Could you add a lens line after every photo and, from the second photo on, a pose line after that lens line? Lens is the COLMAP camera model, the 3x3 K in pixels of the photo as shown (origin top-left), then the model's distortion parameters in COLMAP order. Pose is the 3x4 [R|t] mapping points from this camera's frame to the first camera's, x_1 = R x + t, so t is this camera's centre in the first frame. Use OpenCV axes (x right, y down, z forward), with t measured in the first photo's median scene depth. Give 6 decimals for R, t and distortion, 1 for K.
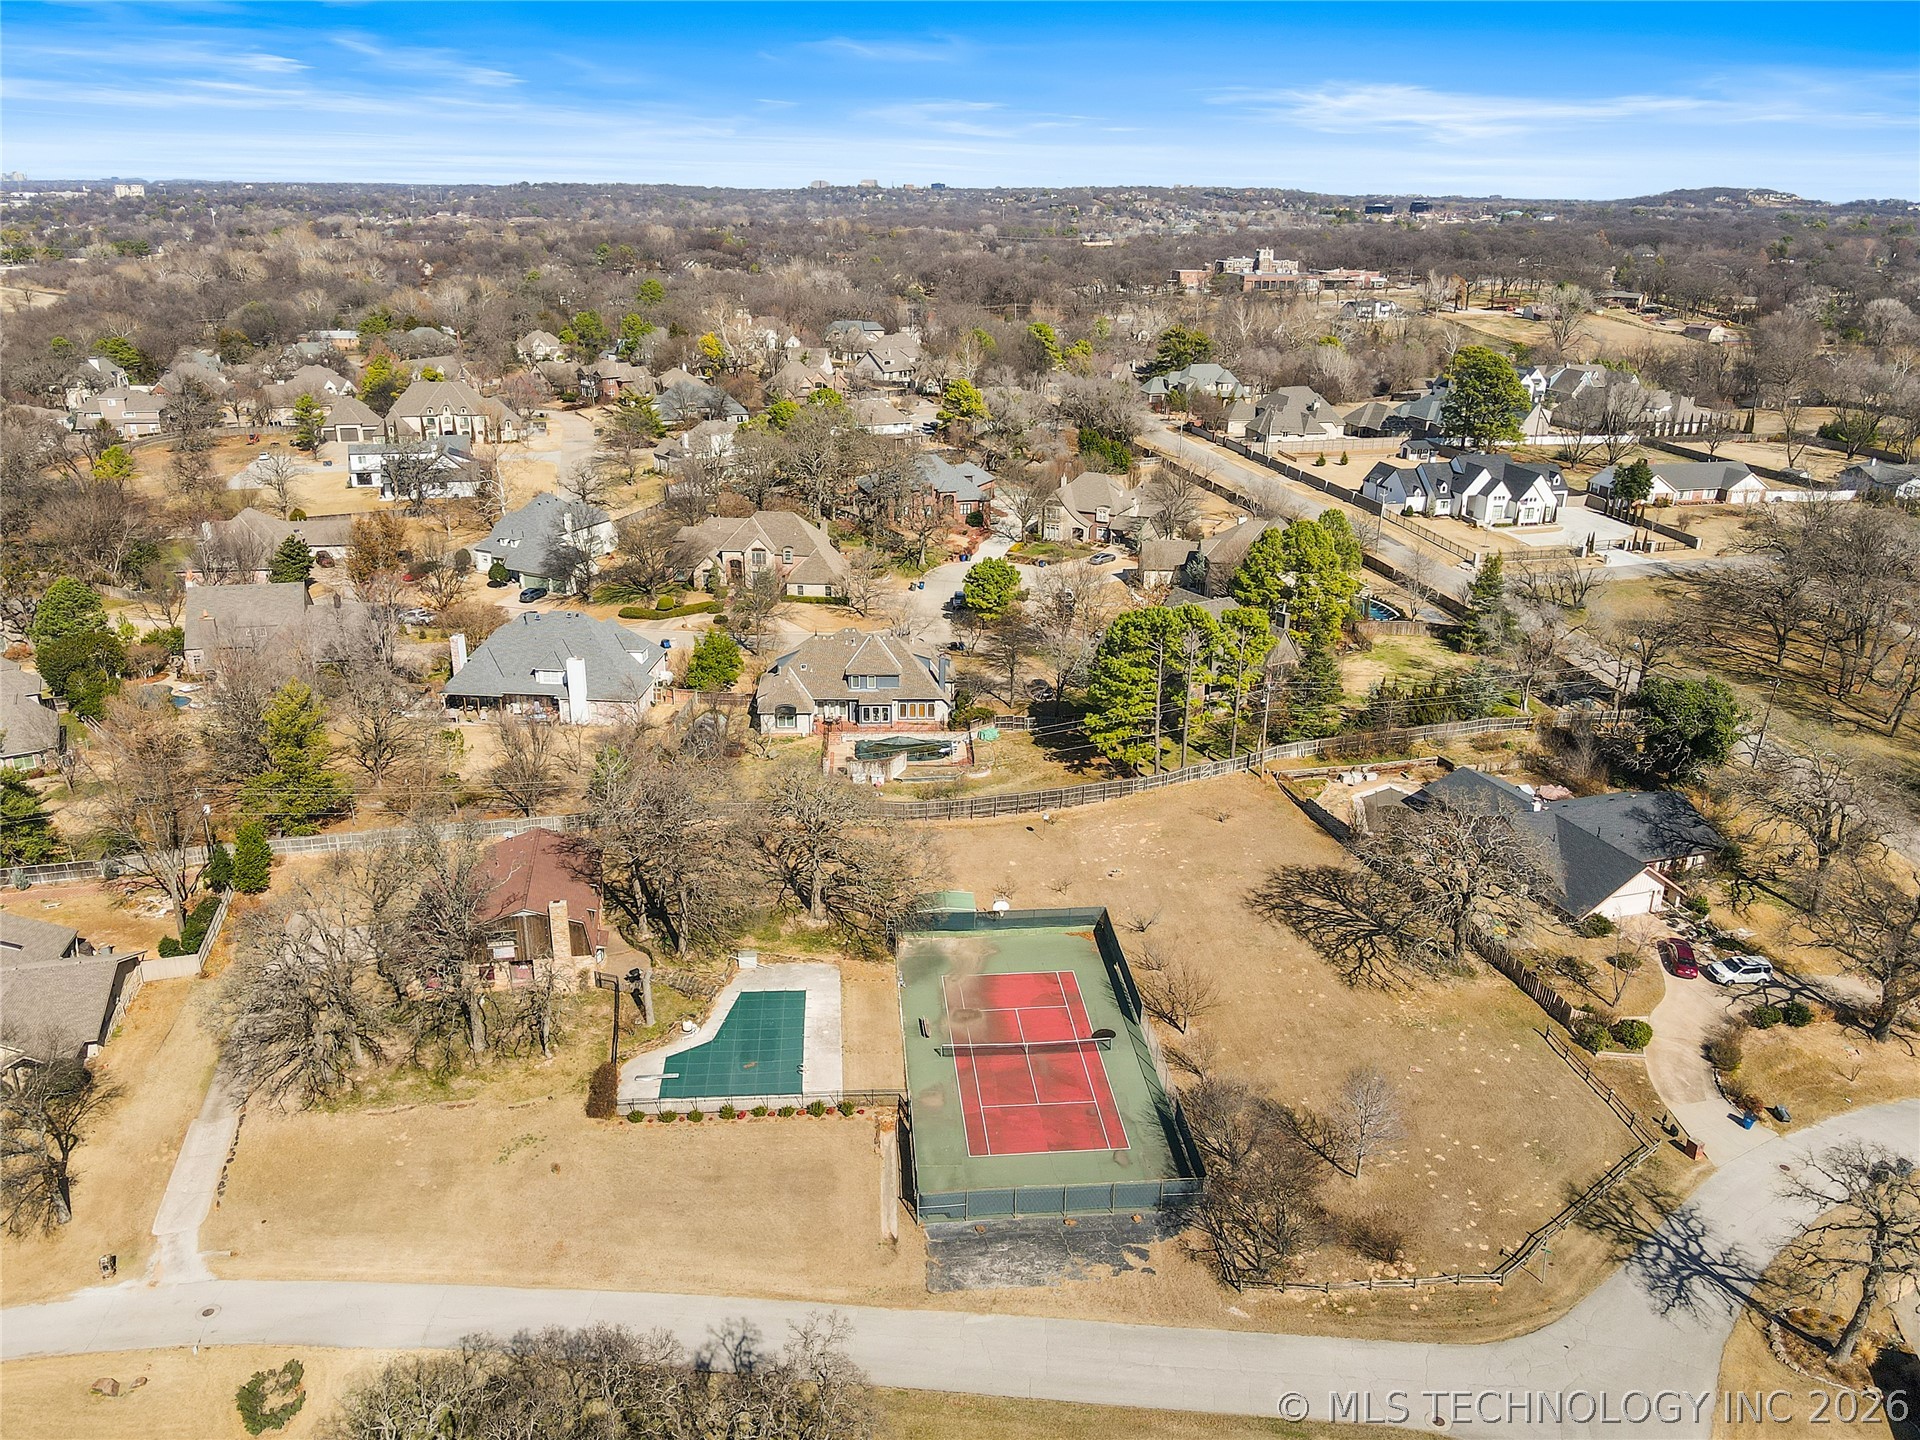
lens RADIAL K [[1427.6, 0, 958.0], [0, 1427.6, 728.5], [0, 0, 1]] dist [0.016094, -0.006592]
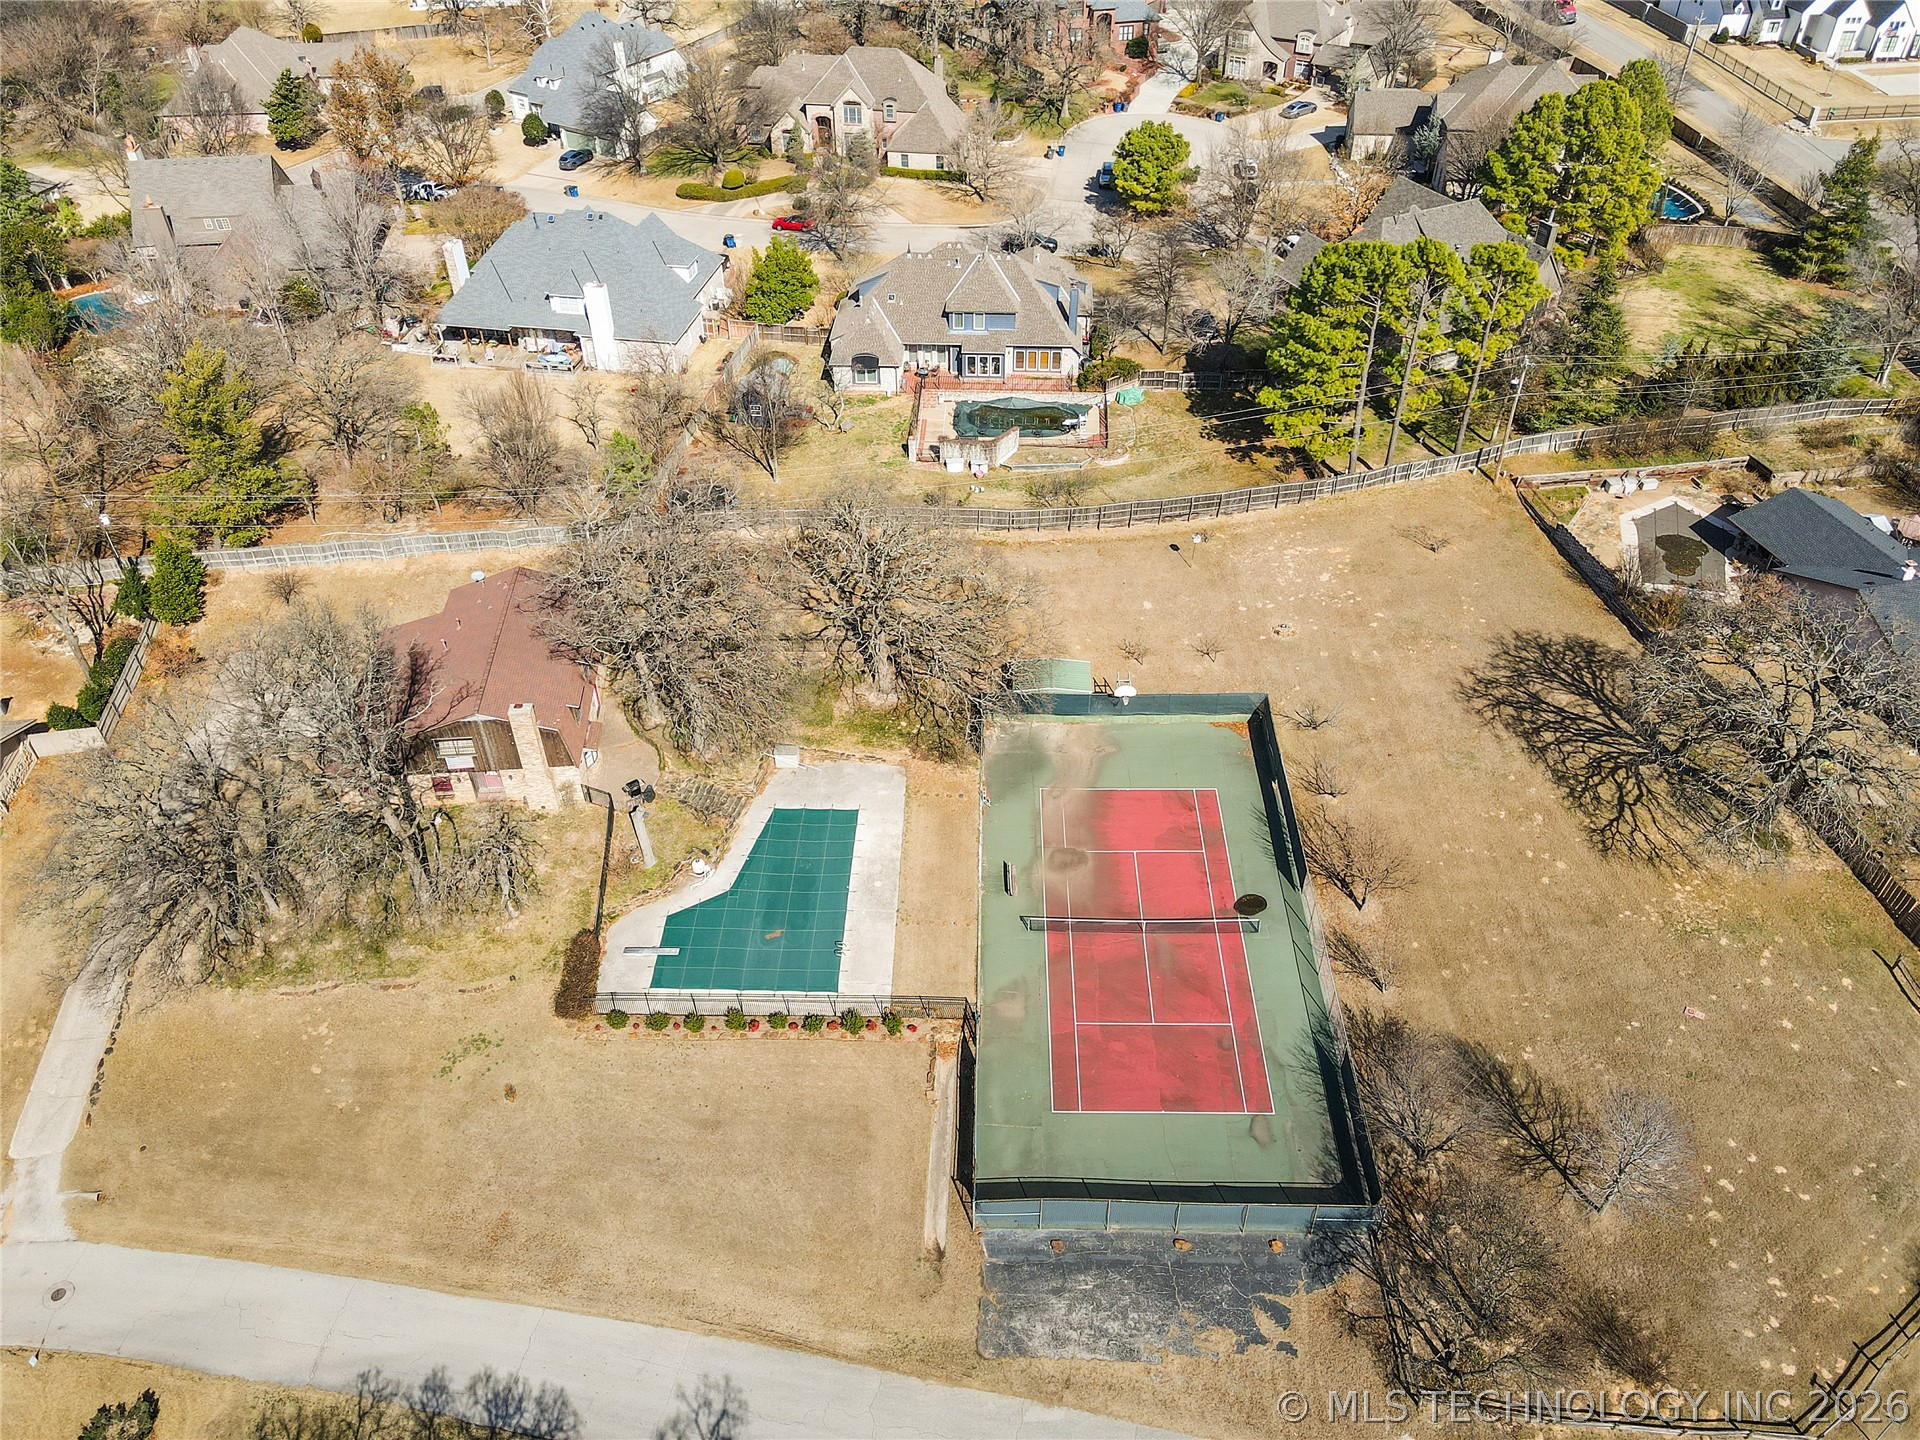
lens RADIAL K [[1427.6, 0, 951.1], [0, 1427.6, 729.0], [0, 0, 1]] dist [0.016094, -0.006592]
pose [[0.993879, 0.053309, -0.096764, 0.013431], [-0.018947, 0.945150, 0.326086, -0.102635], [0.108840, -0.322256, 0.940375, 0.290711]]
